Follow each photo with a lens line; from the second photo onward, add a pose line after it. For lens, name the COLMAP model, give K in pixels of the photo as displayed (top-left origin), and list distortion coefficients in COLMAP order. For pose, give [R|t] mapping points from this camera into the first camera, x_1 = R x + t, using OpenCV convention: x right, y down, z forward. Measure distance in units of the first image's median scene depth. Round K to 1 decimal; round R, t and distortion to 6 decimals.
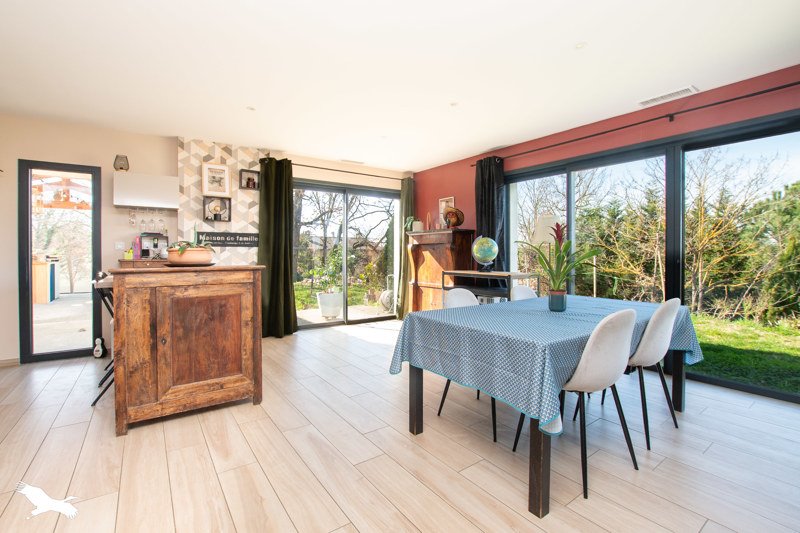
lens RADIAL K [[377.4, 0, 402.7], [0, 377.4, 255.9], [0, 0, 1]] dist [-0.000439, -0.000148]
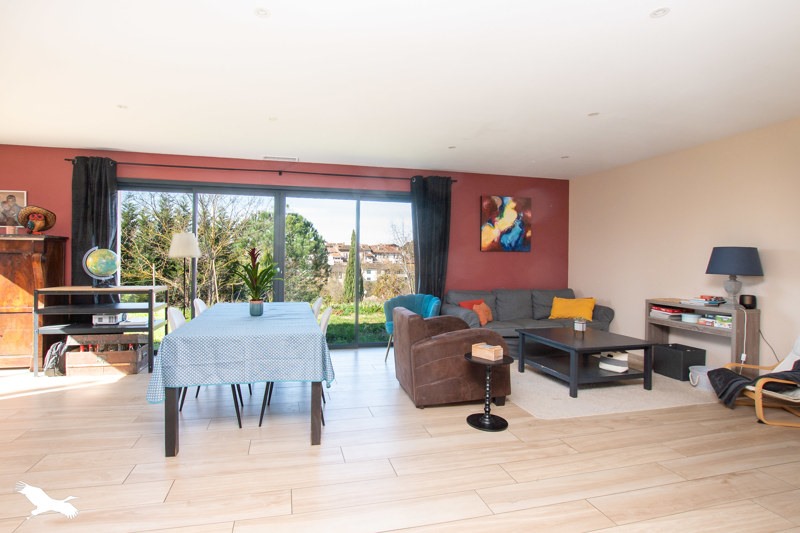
lens RADIAL K [[380.5, 0, 373.1], [0, 380.5, 265.4], [0, 0, 1]] dist [-0.002035, -0.000309]
pose [[0.401853, -0.020107, 0.915483, -0.323476], [-0.000908, 0.999750, 0.022356, -0.028172], [-0.915704, -0.009815, 0.401734, 0.054082]]
